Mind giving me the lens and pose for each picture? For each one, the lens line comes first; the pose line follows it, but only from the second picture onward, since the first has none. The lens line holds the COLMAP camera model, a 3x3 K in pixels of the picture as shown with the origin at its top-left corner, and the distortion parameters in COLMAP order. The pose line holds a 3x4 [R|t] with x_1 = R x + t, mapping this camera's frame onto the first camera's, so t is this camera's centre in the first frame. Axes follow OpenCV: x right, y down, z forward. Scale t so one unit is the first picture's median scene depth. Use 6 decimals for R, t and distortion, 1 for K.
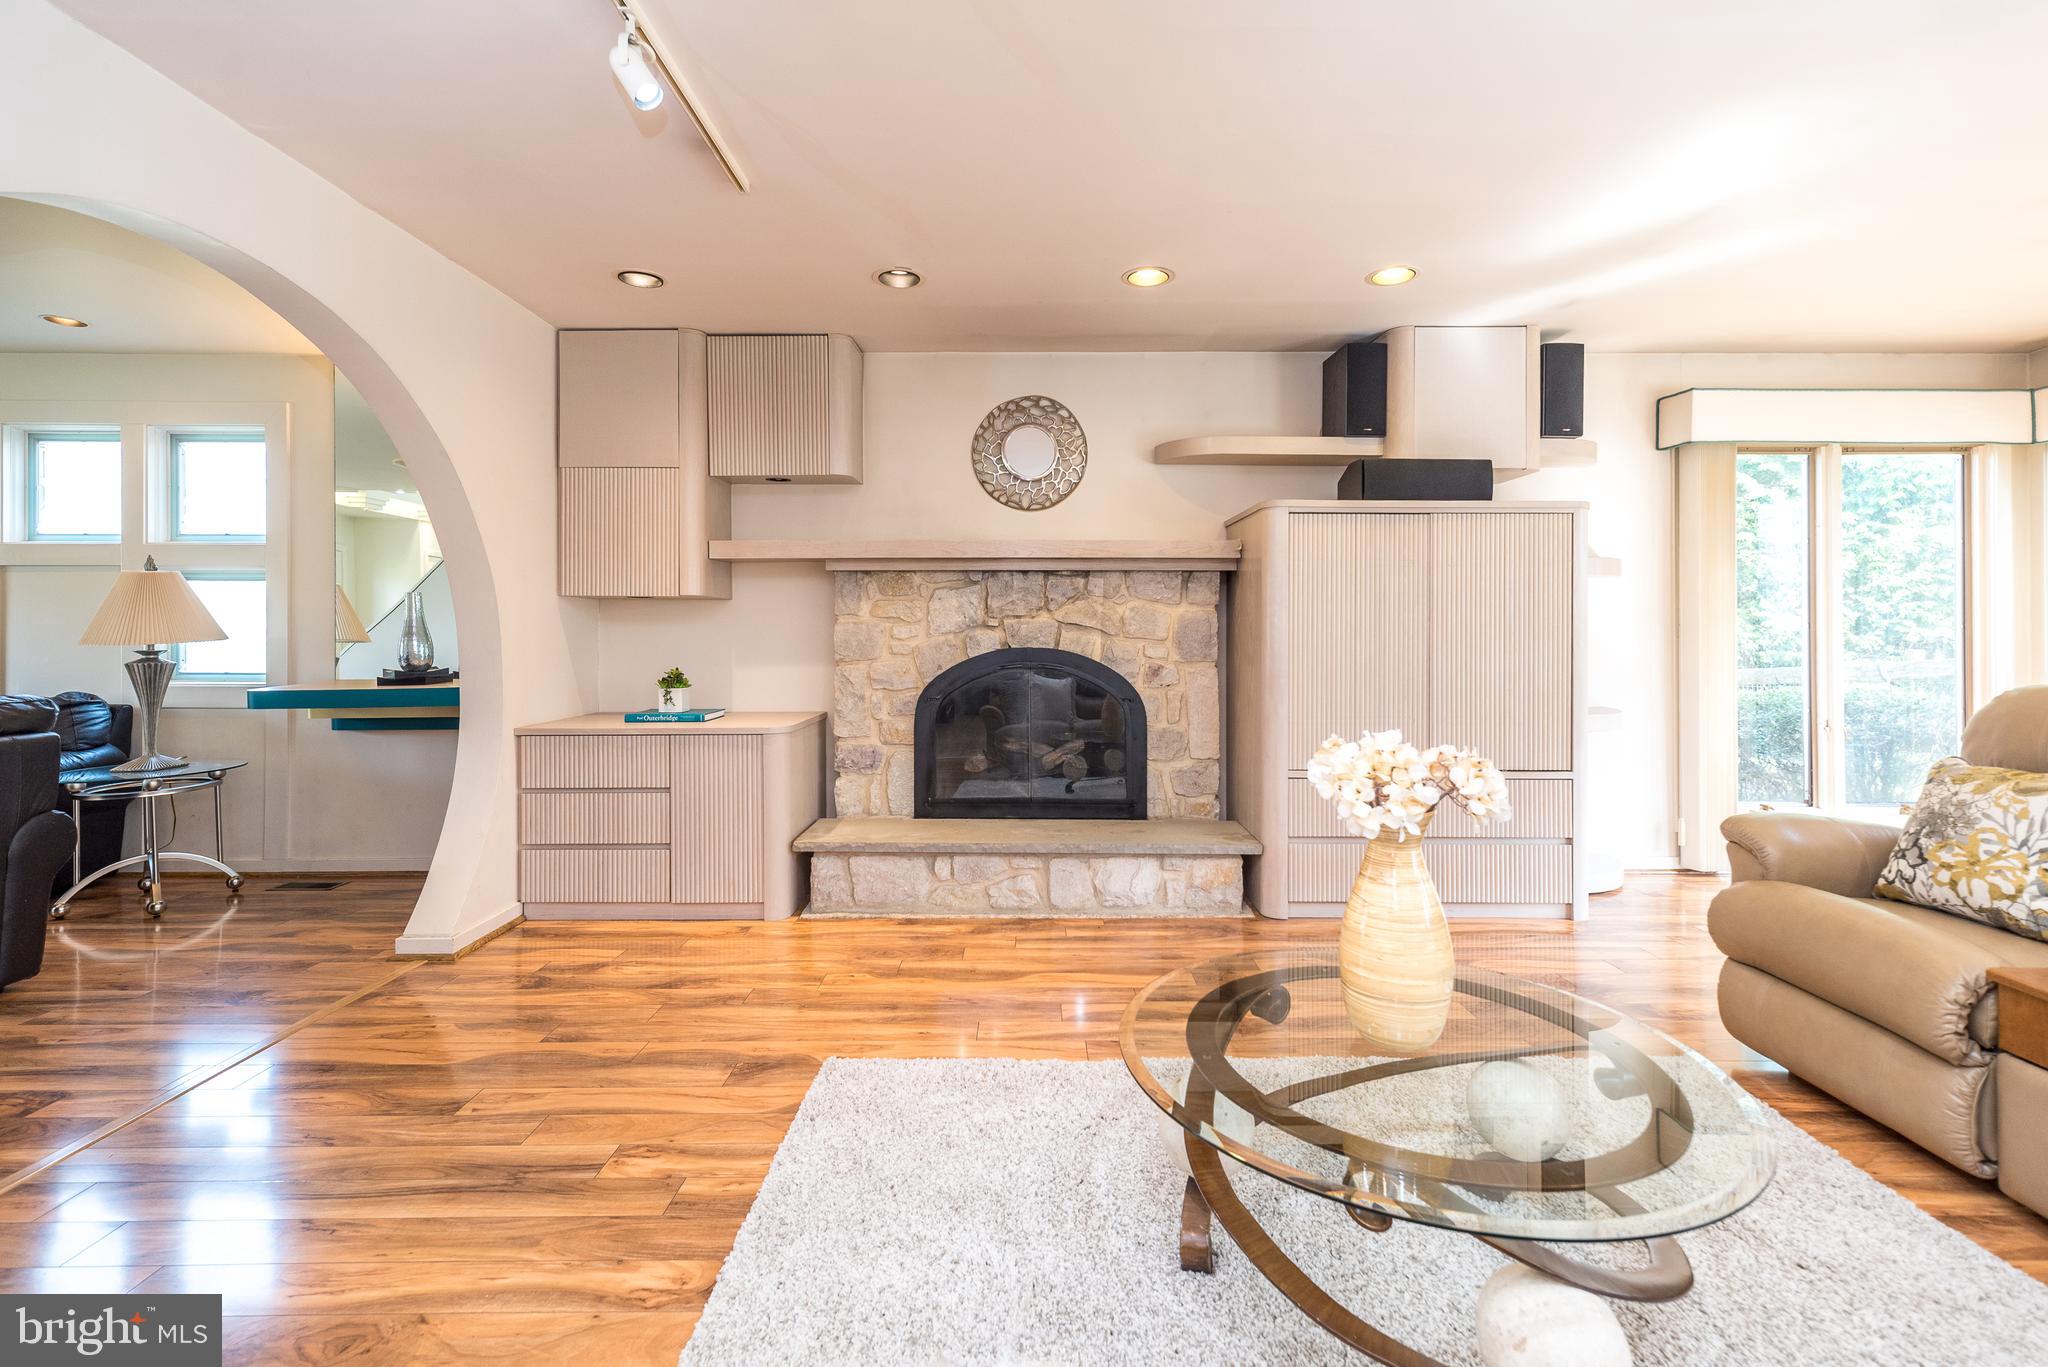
lens RADIAL K [[906.0, 0, 1024.0], [0, 906.0, 683.5], [0, 0, 1]] dist [0.001605, 0.000526]
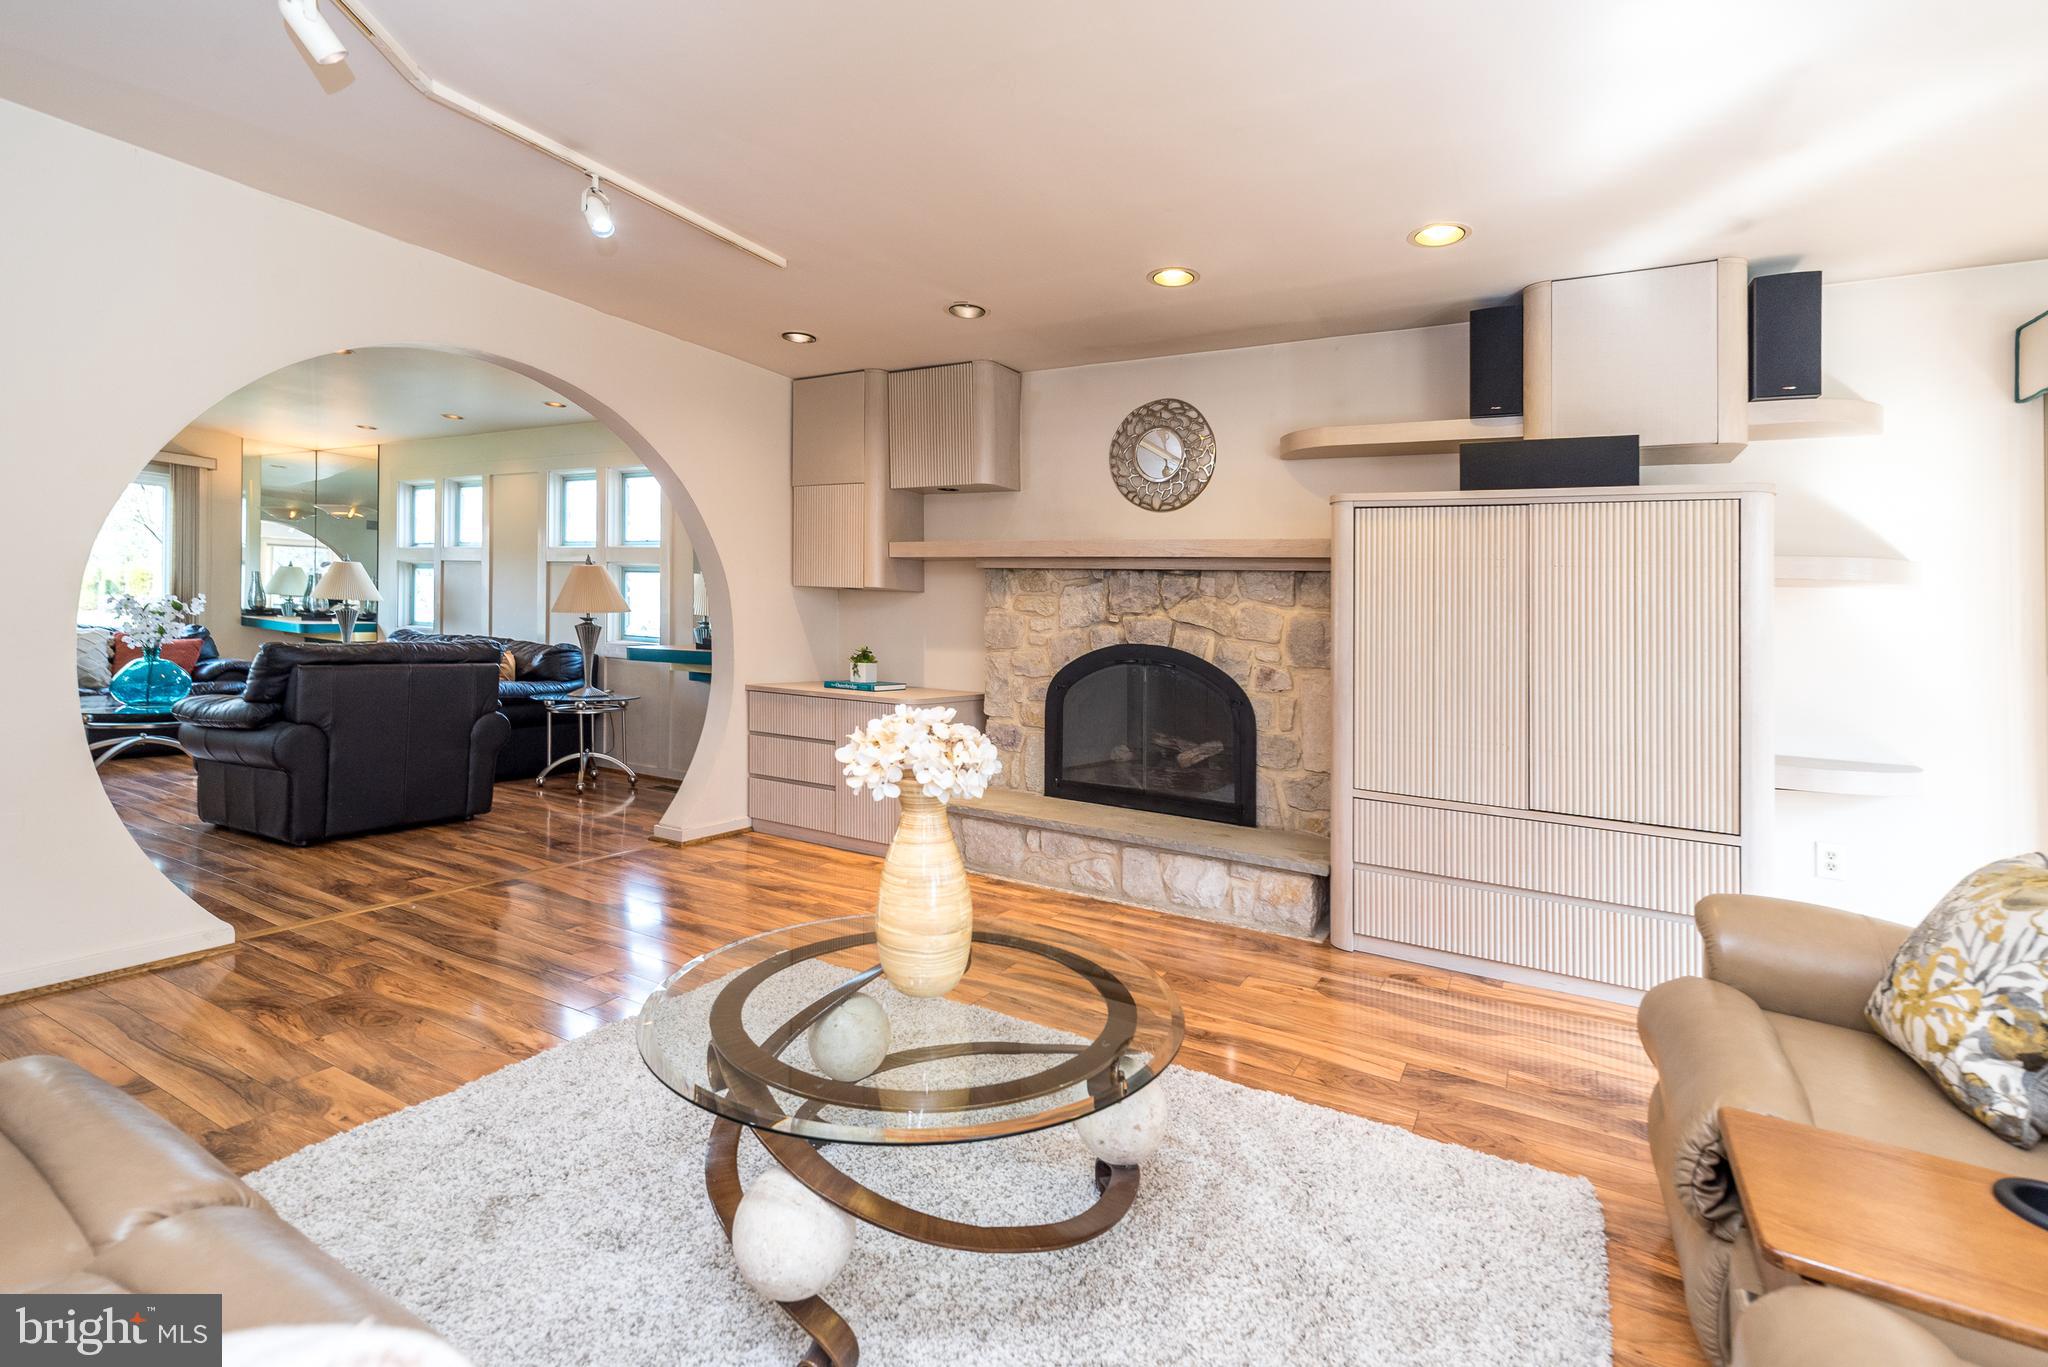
lens RADIAL K [[906.9, 0, 1031.3], [0, 906.9, 691.3], [0, 0, 1]] dist [0.001559, 0.000017]
pose [[0.873002, 0.072437, -0.482307, 0.404023], [-0.070539, 0.997264, 0.022098, 0.000089], [0.482588, 0.014730, 0.875724, 0.034415]]
